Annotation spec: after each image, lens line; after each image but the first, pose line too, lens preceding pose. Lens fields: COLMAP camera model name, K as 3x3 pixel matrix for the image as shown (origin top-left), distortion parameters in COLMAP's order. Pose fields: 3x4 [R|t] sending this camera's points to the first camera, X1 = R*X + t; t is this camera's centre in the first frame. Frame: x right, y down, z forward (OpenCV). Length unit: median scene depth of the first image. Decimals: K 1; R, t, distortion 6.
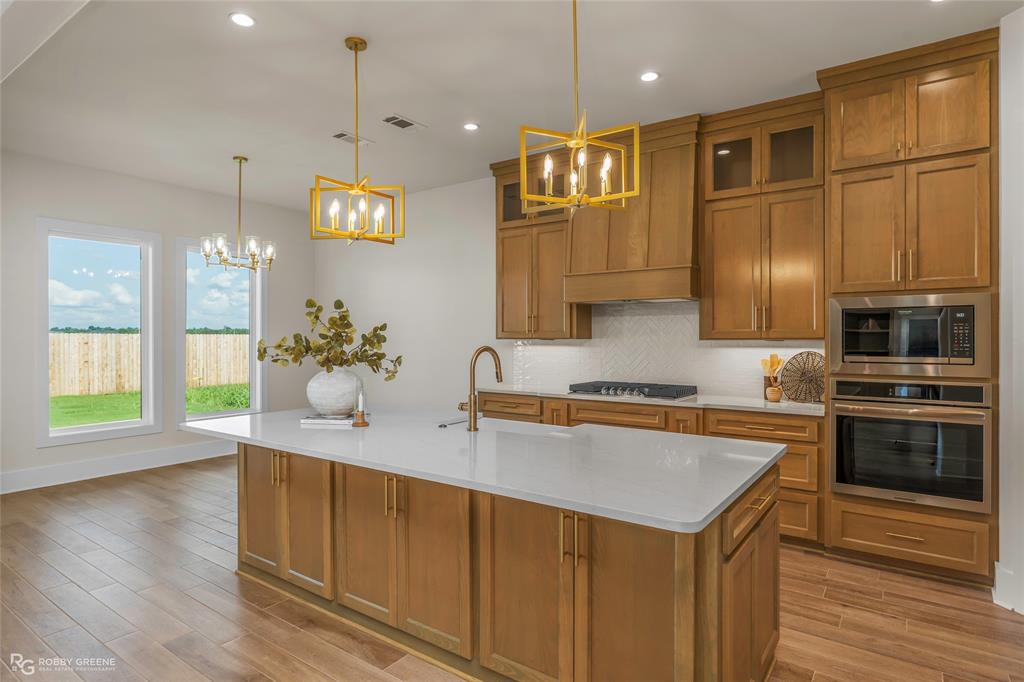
lens RADIAL K [[565.8, 0, 510.9], [0, 565.8, 340.1], [0, 0, 1]] dist [-0.001440, -0.000539]
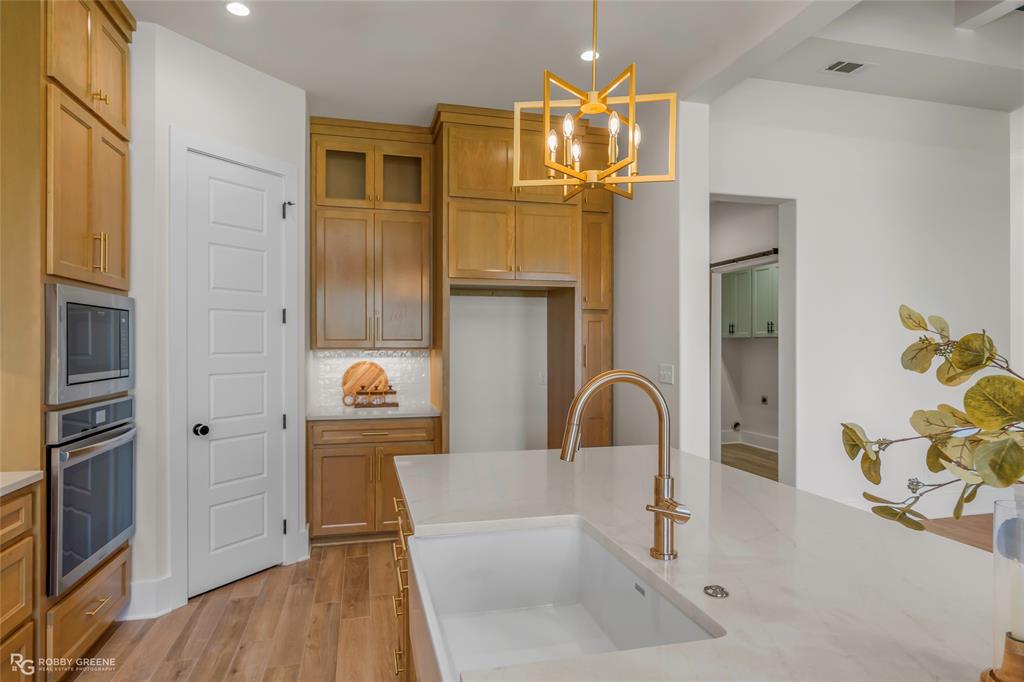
lens RADIAL K [[565.8, 0, 511.0], [0, 565.8, 344.3], [0, 0, 1]] dist [-0.001440, -0.000539]
pose [[-0.767360, 0.005114, 0.641196, -0.258706], [0.004136, 0.999987, -0.003026, -0.005692], [-0.641204, 0.000330, -0.767371, 1.398871]]
